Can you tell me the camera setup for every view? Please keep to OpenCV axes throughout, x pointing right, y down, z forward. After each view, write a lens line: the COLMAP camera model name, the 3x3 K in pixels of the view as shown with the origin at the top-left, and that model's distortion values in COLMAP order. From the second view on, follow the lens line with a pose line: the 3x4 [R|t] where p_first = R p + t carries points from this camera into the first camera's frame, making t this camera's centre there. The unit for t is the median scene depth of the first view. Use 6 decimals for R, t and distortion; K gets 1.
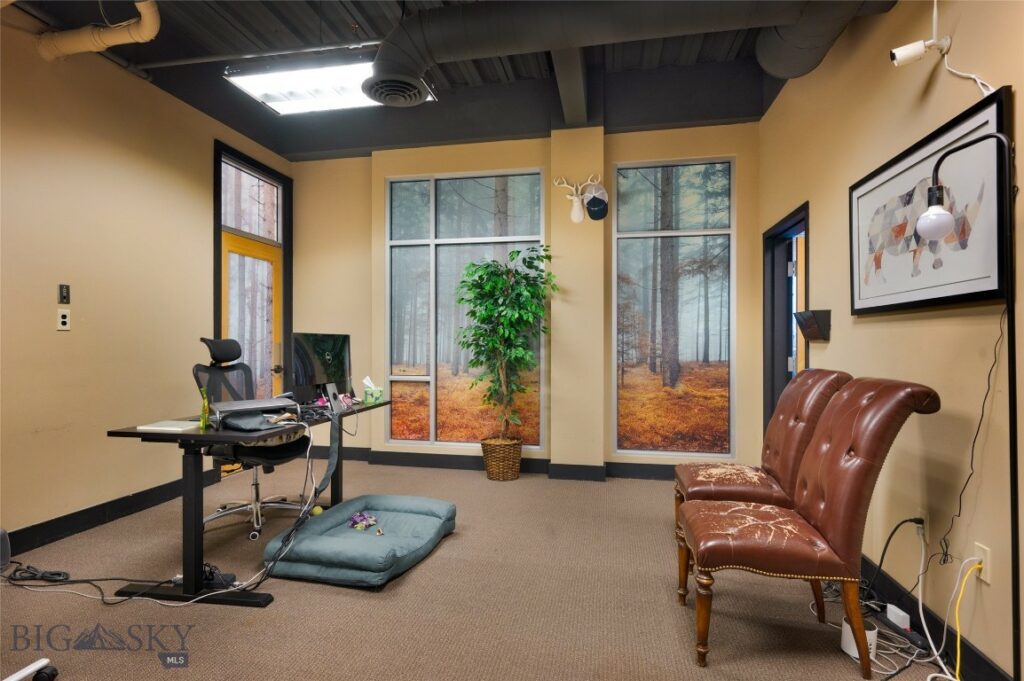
lens RADIAL K [[536.2, 0, 509.0], [0, 536.2, 343.1], [0, 0, 1]] dist [0.001415, -0.000974]
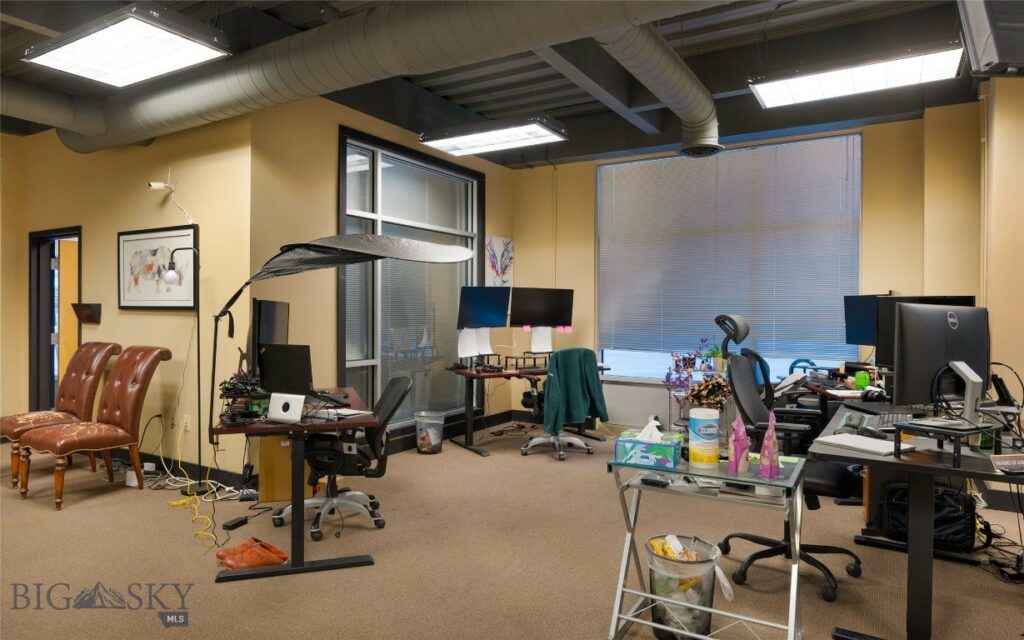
lens RADIAL K [[631.6, 0, 513.0], [0, 631.6, 314.8], [0, 0, 1]] dist [0.000423, -0.000896]
pose [[0.337564, -0.004187, 0.941293, -0.681506], [-0.009382, 0.999925, 0.007812, -0.052823], [-0.941256, -0.011468, 0.337500, -0.700142]]
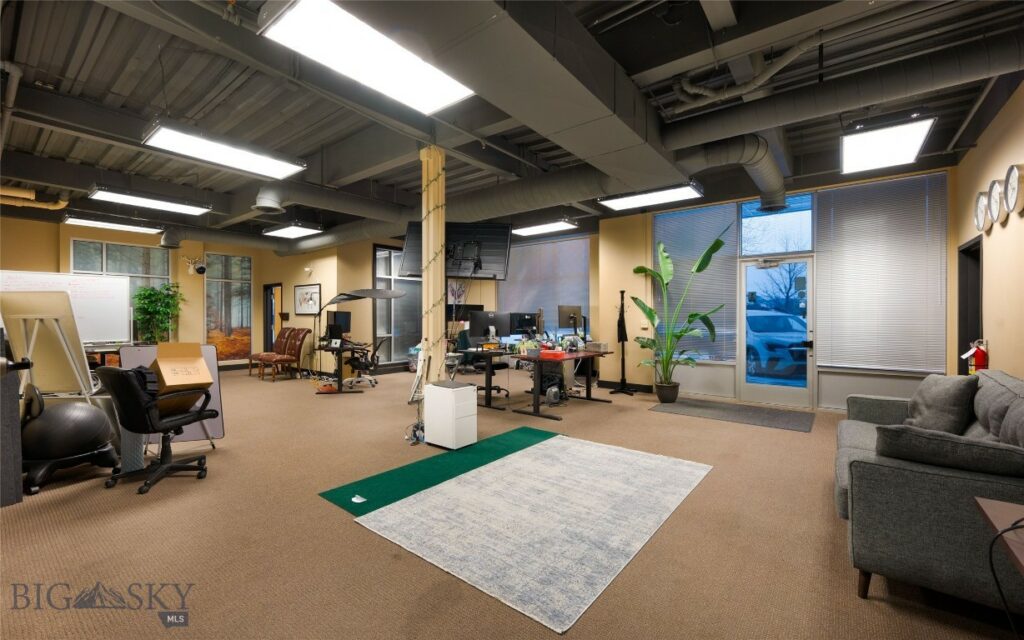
lens RADIAL K [[423.5, 0, 509.0], [0, 423.5, 318.8], [0, 0, 1]] dist [0.000663, 0.000044]
pose [[0.452190, -0.006108, 0.891901, -1.425697], [-0.001969, 0.999967, 0.007847, -0.043333], [-0.891919, -0.005305, 0.452163, -1.829110]]
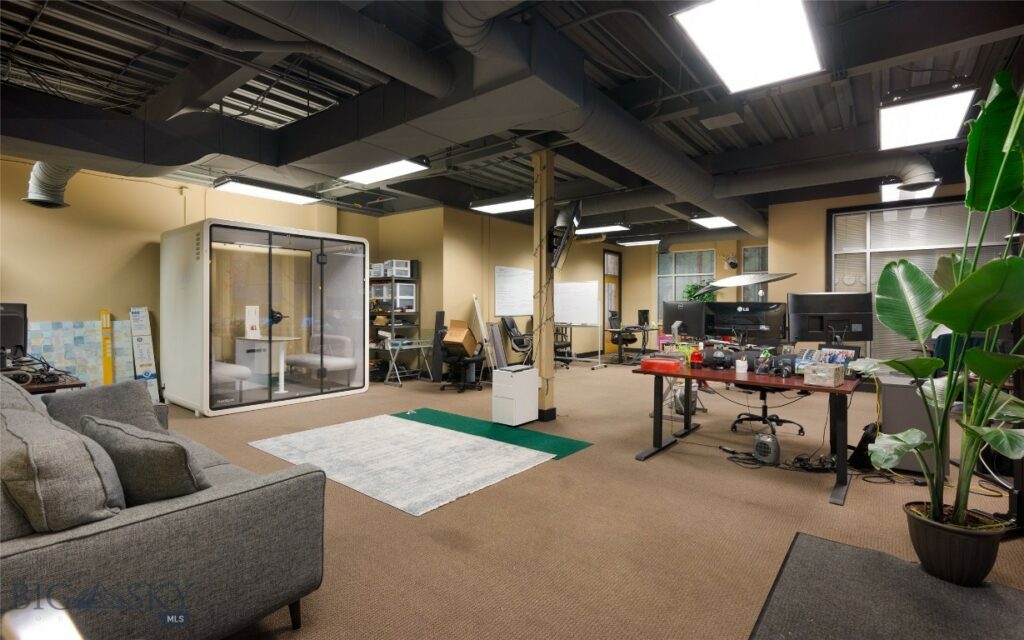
lens RADIAL K [[477.6, 0, 510.9], [0, 477.6, 313.4], [0, 0, 1]] dist [-0.000714, -0.000003]
pose [[0.887177, 0.008227, -0.461355, 0.403884], [-0.001282, 0.999881, 0.015364, -0.043480], [0.461427, -0.013039, 0.887082, -2.530025]]
